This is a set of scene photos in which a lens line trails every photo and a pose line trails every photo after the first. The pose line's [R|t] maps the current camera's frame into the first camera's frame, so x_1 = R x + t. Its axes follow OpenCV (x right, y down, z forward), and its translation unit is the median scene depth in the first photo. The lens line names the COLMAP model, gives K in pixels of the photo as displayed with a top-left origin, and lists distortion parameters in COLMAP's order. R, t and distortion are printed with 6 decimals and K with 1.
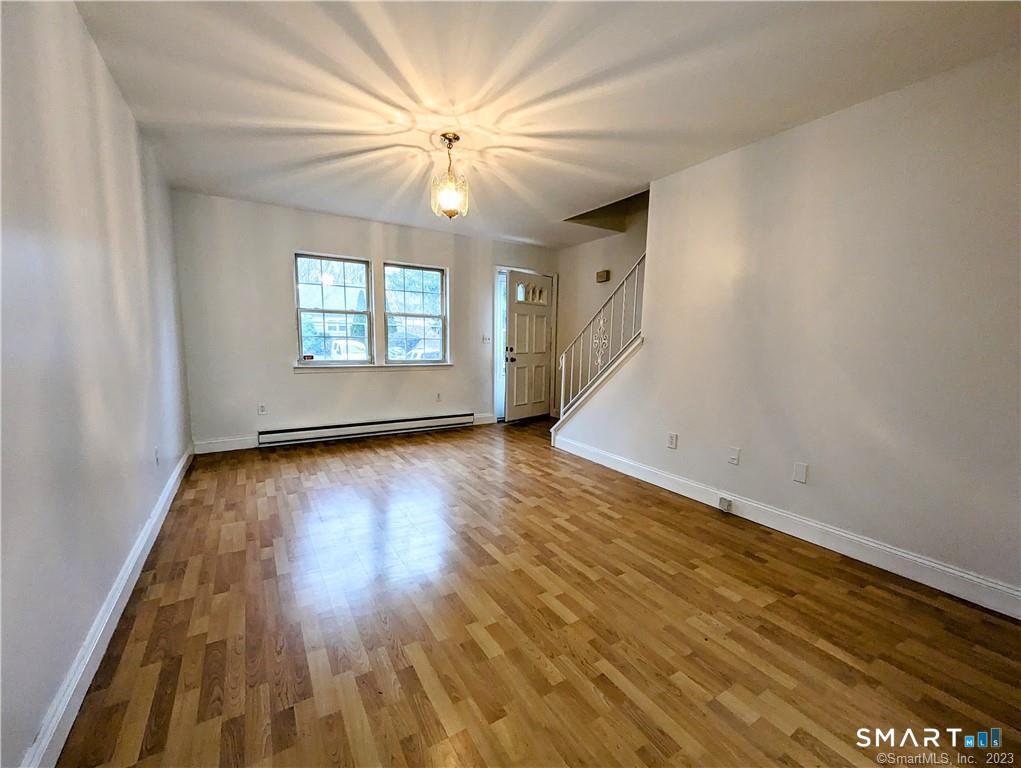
lens RADIAL K [[423.2, 0, 513.8], [0, 423.2, 391.9], [0, 0, 1]] dist [-0.000897, 0.000024]
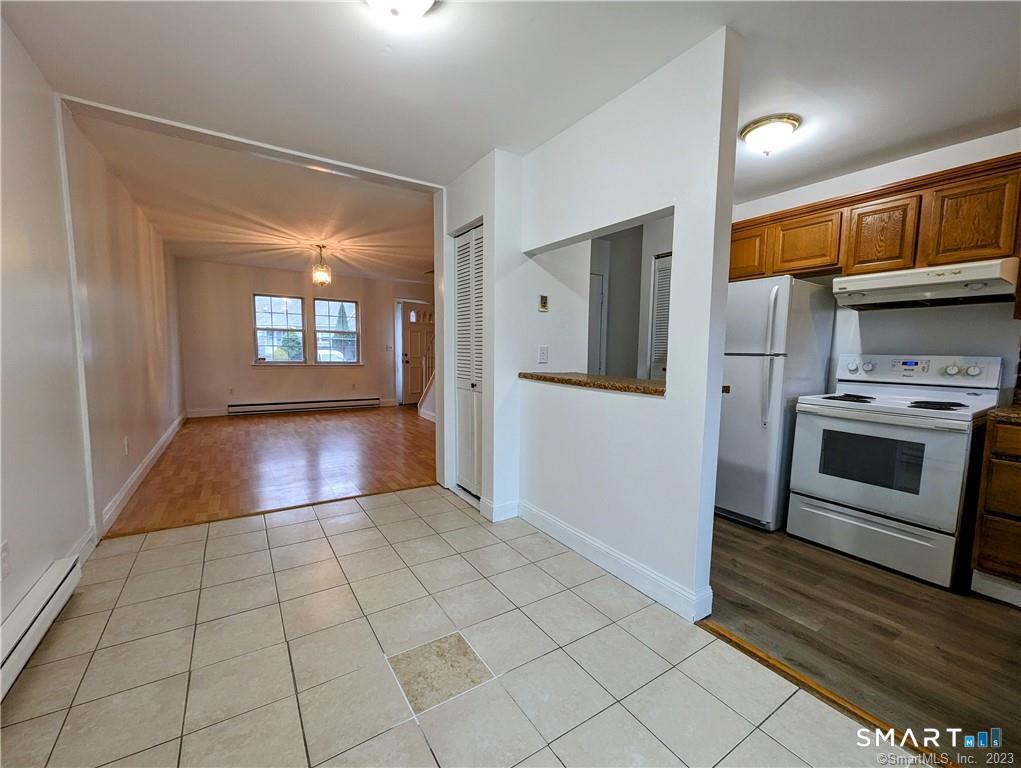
lens RADIAL K [[423.2, 0, 513.8], [0, 423.2, 391.9], [0, 0, 1]] dist [-0.000897, 0.000024]
pose [[0.999879, -0.000970, 0.015532, 0.481857], [0.001343, 0.999710, -0.024052, 0.089664], [-0.015504, 0.024070, 0.999590, -0.658098]]
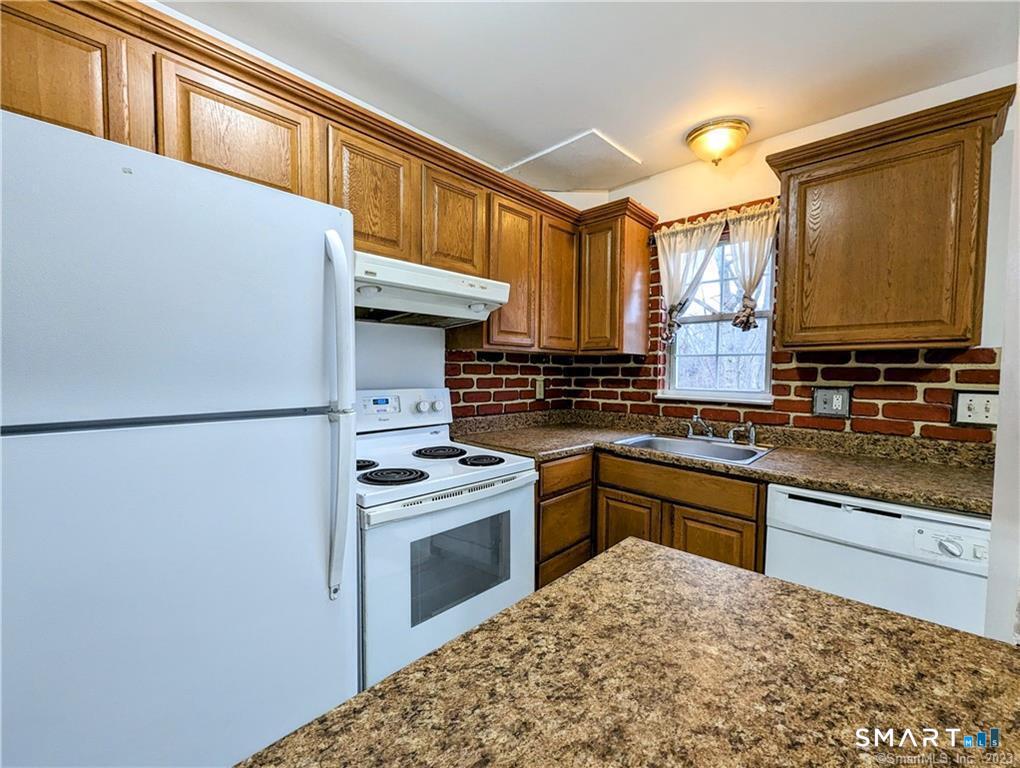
lens RADIAL K [[430.4, 0, 513.8], [0, 430.4, 392.3], [0, 0, 1]] dist [-0.000946, -0.000200]
pose [[-0.249716, -0.064253, 0.966185, 0.621827], [0.106618, 0.989905, 0.093386, -0.007774], [-0.962431, 0.126332, -0.240345, -0.038289]]
